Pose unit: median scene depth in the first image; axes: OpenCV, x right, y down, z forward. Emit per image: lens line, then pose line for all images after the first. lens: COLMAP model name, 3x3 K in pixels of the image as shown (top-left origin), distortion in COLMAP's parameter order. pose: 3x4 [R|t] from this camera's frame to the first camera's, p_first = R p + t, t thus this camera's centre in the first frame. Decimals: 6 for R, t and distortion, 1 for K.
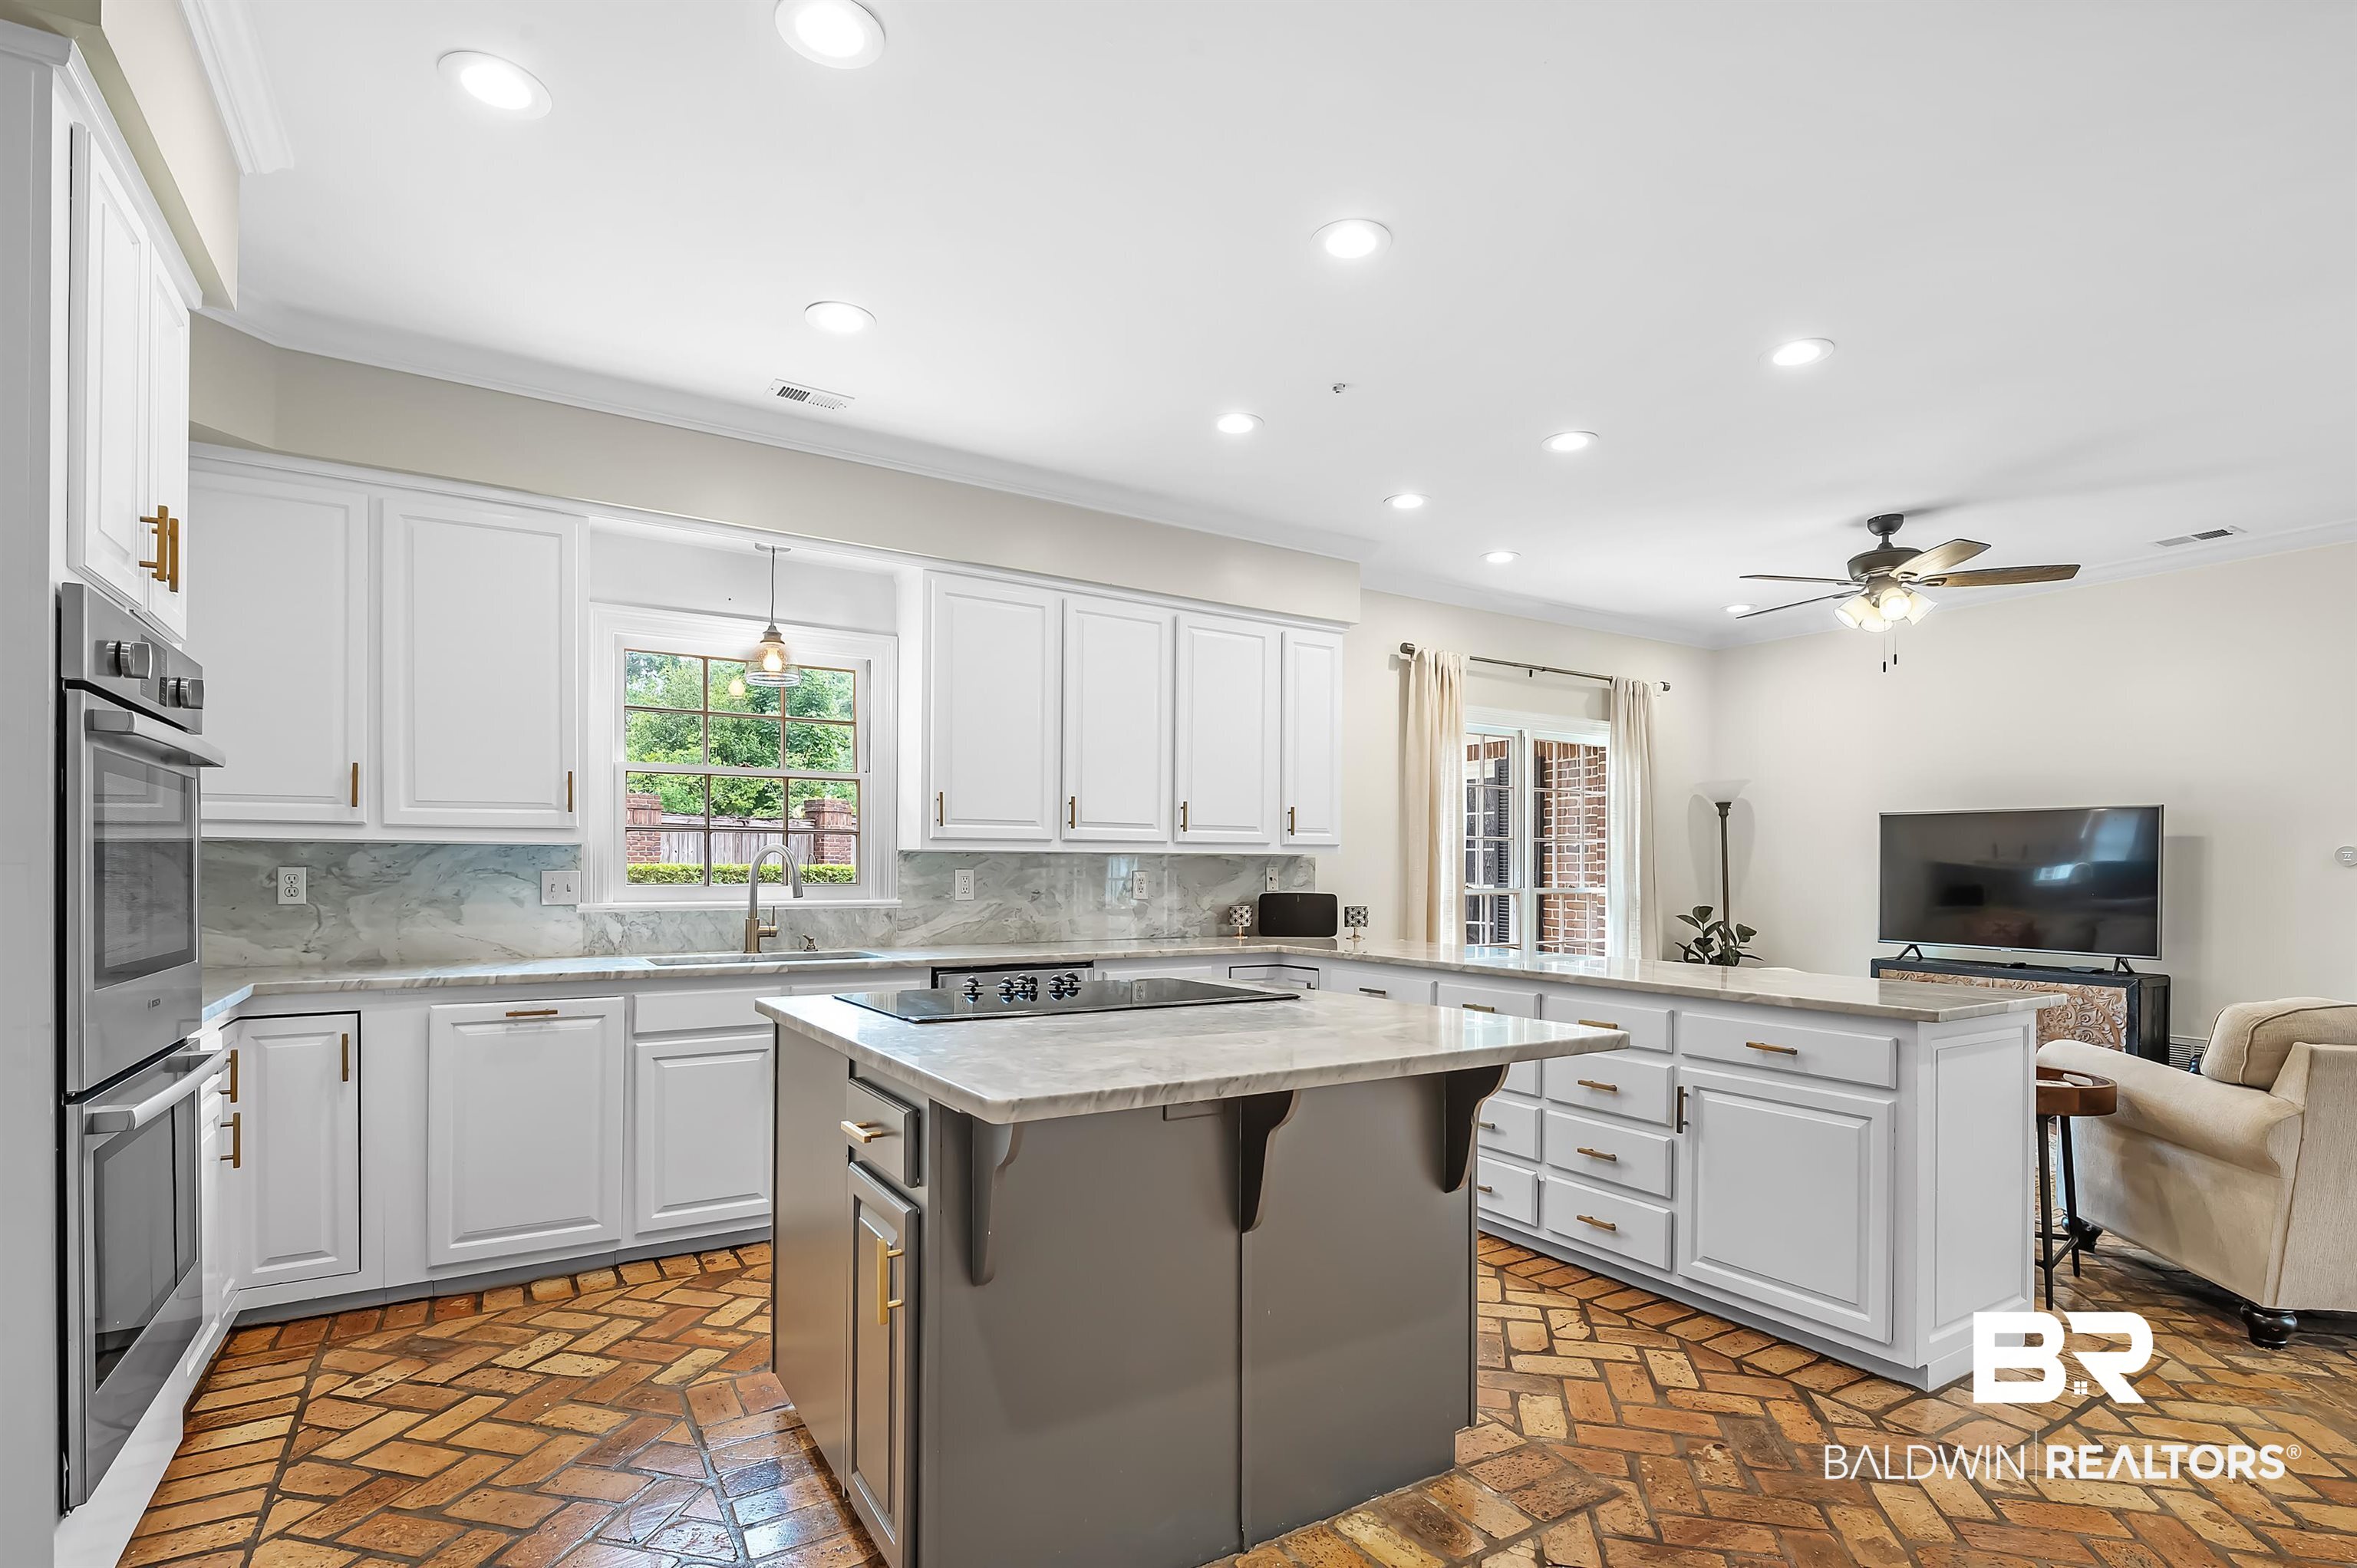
lens RADIAL K [[1121.9, 0, 1154.9], [0, 1121.9, 869.9], [0, 0, 1]] dist [-0.020638, 0.003579]
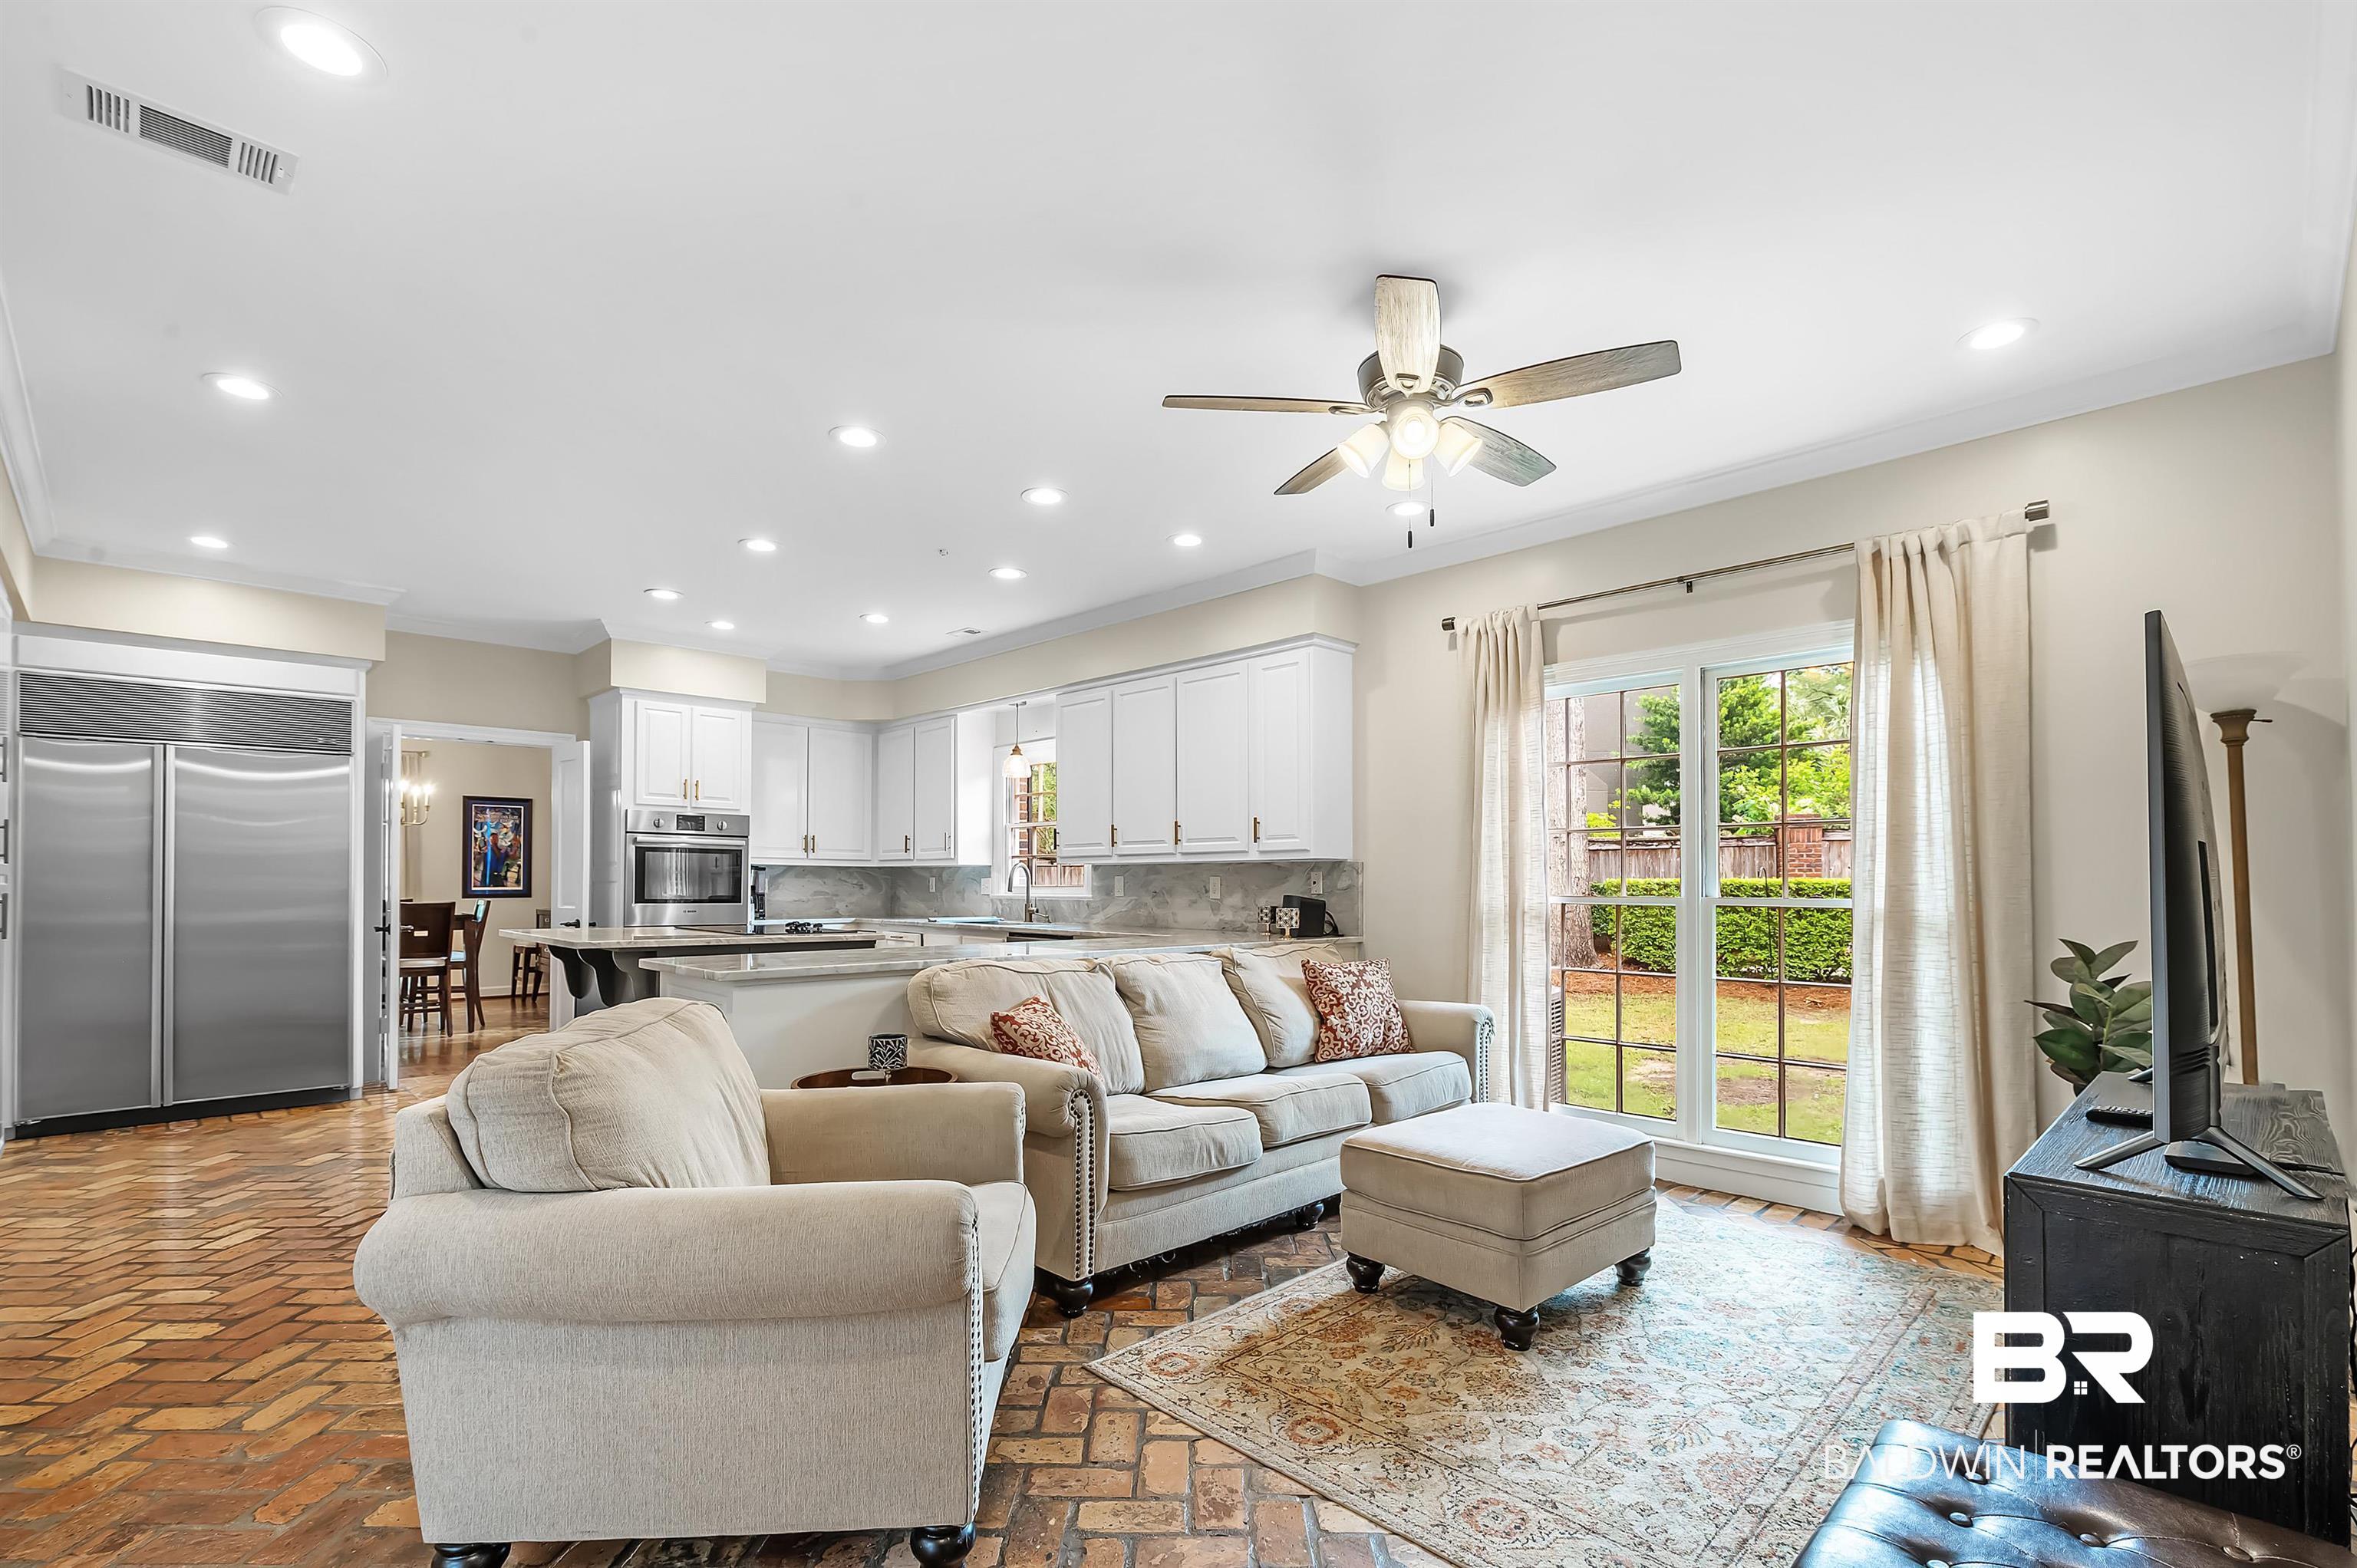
lens RADIAL K [[1101.1, 0, 1219.3], [0, 1101.1, 870.8], [0, 0, 1]] dist [0.006481, -0.002147]
pose [[0.232375, -0.018943, -0.972442, 1.310426], [-0.007289, 0.999748, -0.021217, 0.023100], [0.972599, 0.012019, 0.232178, 0.786528]]
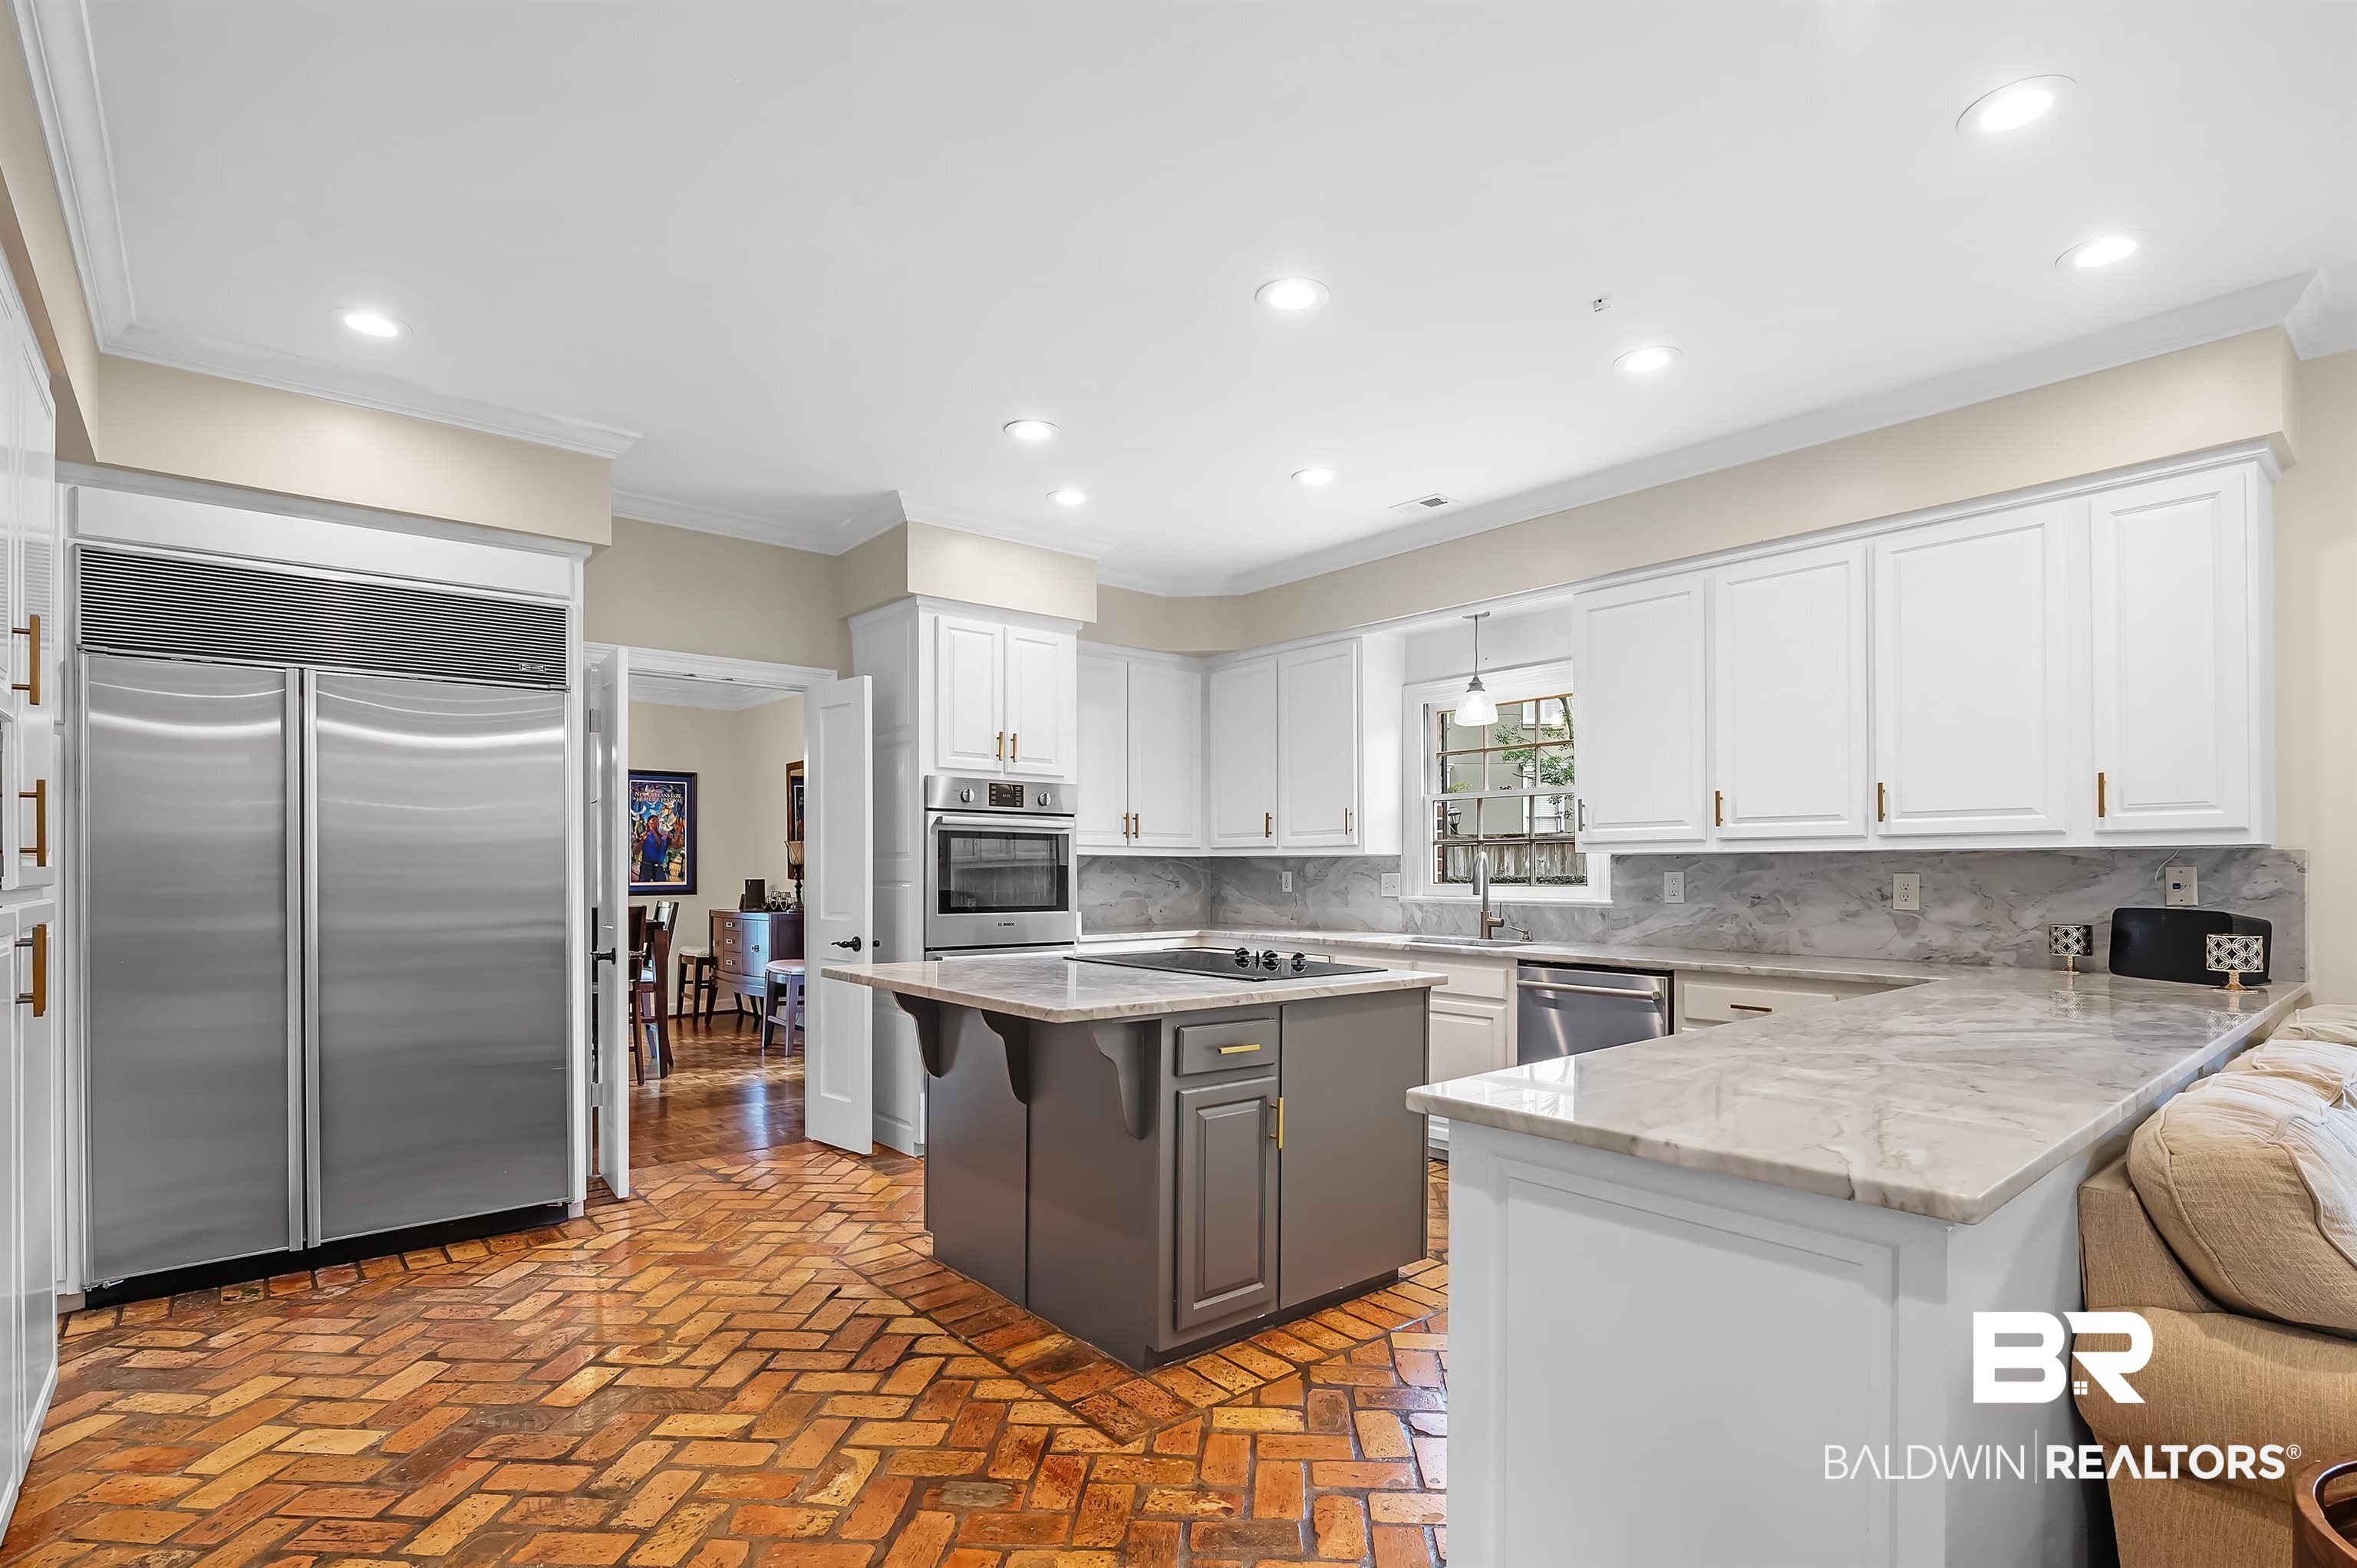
lens RADIAL K [[1121.9, 0, 1222.0], [0, 1121.9, 871.6], [0, 0, 1]] dist [-0.020638, 0.003579]
pose [[0.169221, -0.005898, -0.985560, 0.730287], [-0.004777, 0.999965, -0.006804, 0.008057], [0.985567, 0.005860, 0.169187, 0.443698]]
